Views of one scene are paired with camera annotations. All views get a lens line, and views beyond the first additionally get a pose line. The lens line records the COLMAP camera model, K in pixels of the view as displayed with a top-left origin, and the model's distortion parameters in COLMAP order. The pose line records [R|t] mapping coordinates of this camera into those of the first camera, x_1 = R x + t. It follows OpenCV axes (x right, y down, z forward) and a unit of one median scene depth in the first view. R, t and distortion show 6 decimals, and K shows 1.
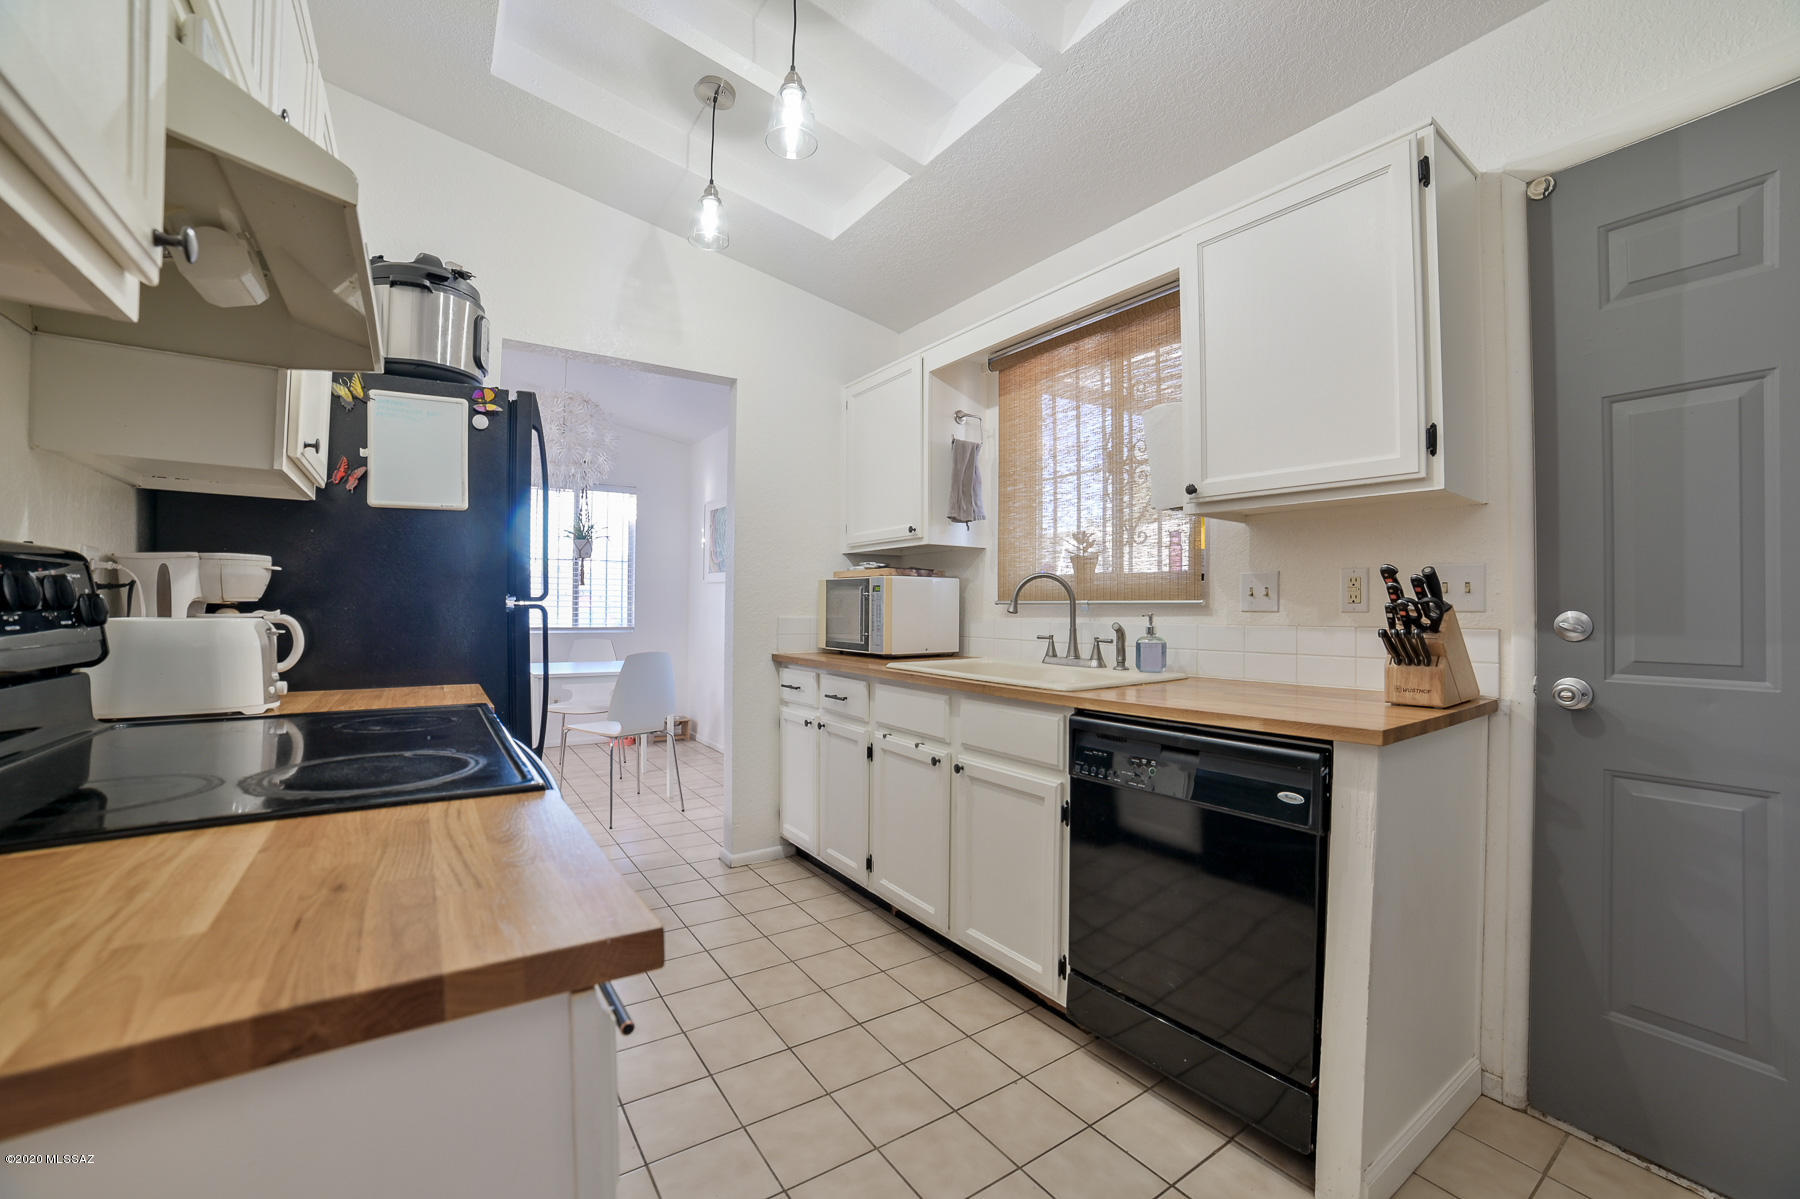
lens RADIAL K [[736.5, 0, 900.0], [0, 736.5, 599.5], [0, 0, 1]] dist [-0.114565, 0.042236]
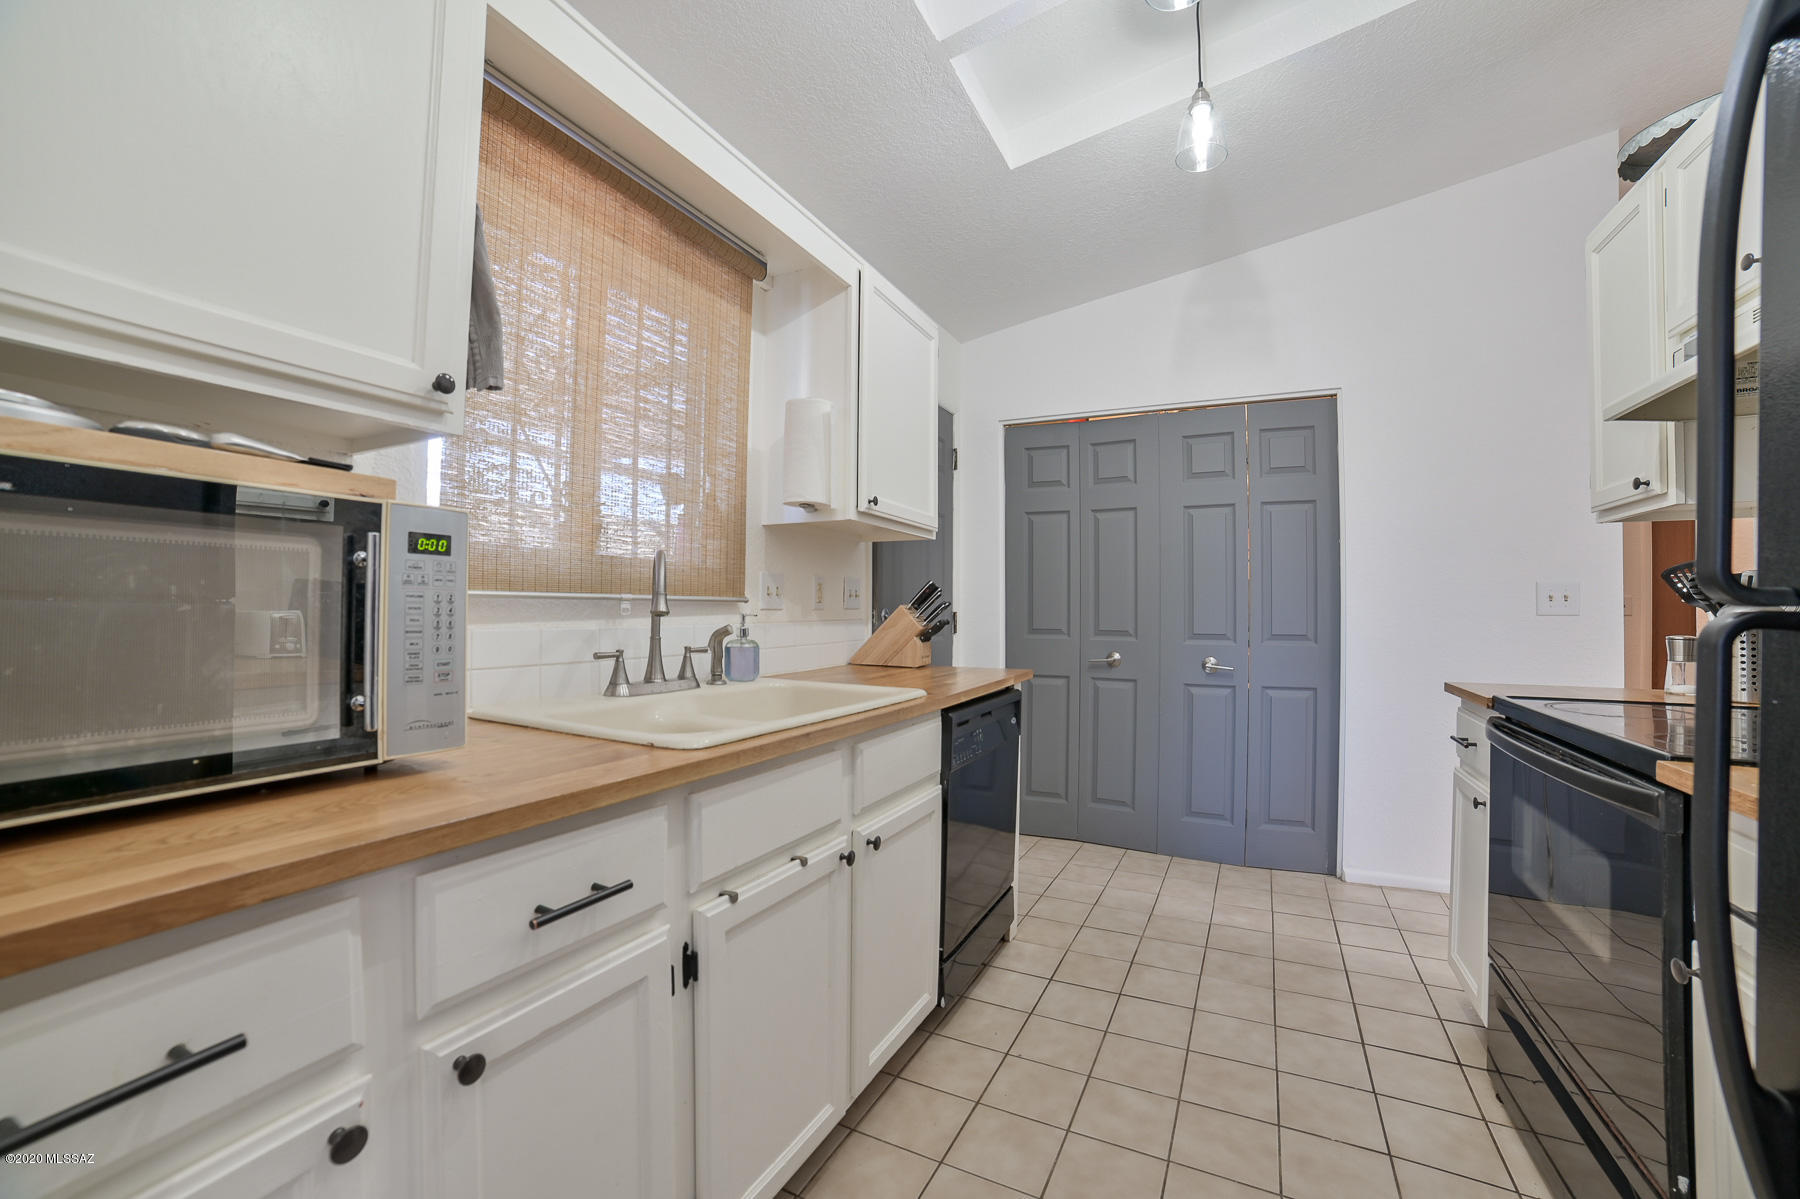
lens RADIAL K [[736.5, 0, 900.0], [0, 736.5, 599.5], [0, 0, 1]] dist [-0.114565, 0.042236]
pose [[-0.494270, 0.000608, 0.869308, -0.465348], [-0.021614, 0.999682, -0.012988, 0.010308], [-0.869040, -0.025209, -0.494099, 1.174475]]
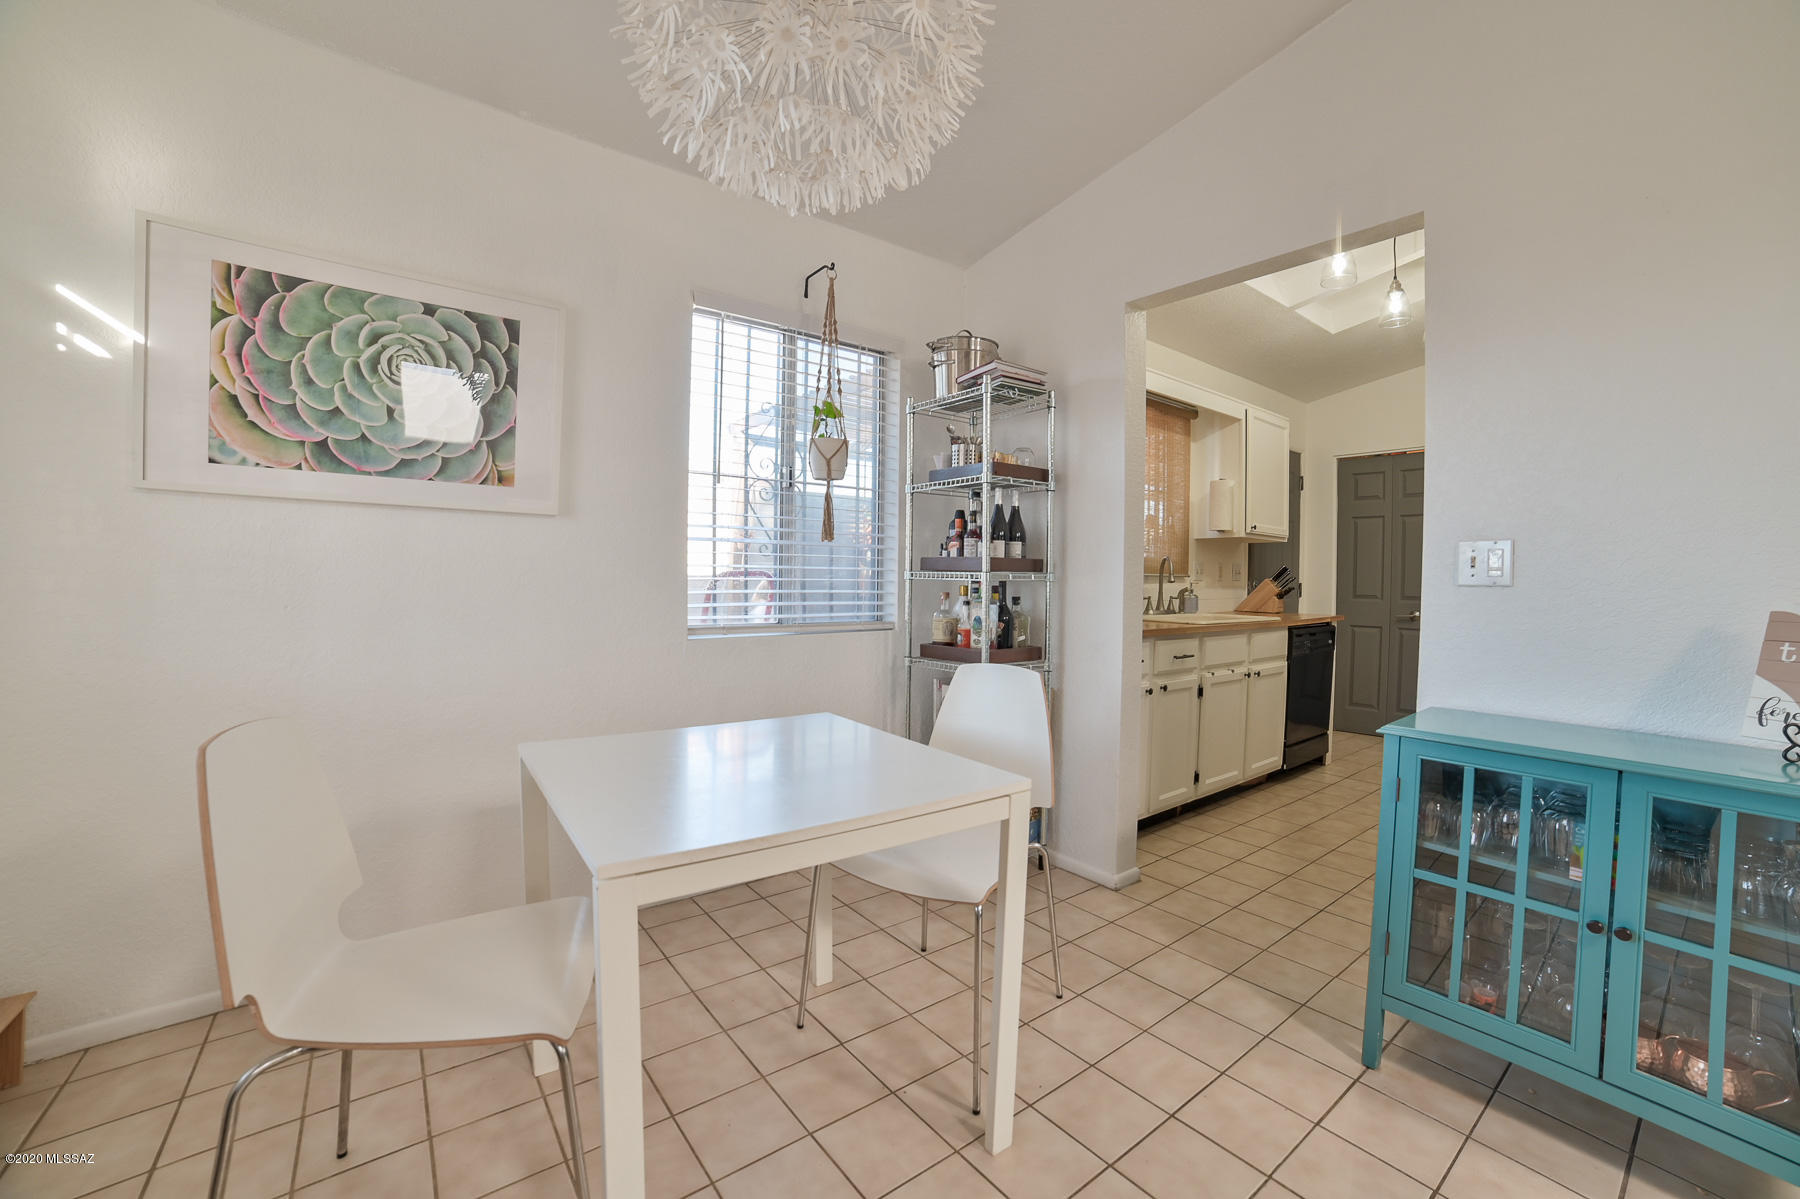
lens RADIAL K [[736.5, 0, 900.0], [0, 736.5, 599.5], [0, 0, 1]] dist [-0.114565, 0.042236]
pose [[-0.066445, -0.035868, 0.997145, -1.360600], [-0.023072, 0.999142, 0.034403, 0.016575], [-0.997523, -0.020720, -0.067215, 1.735459]]
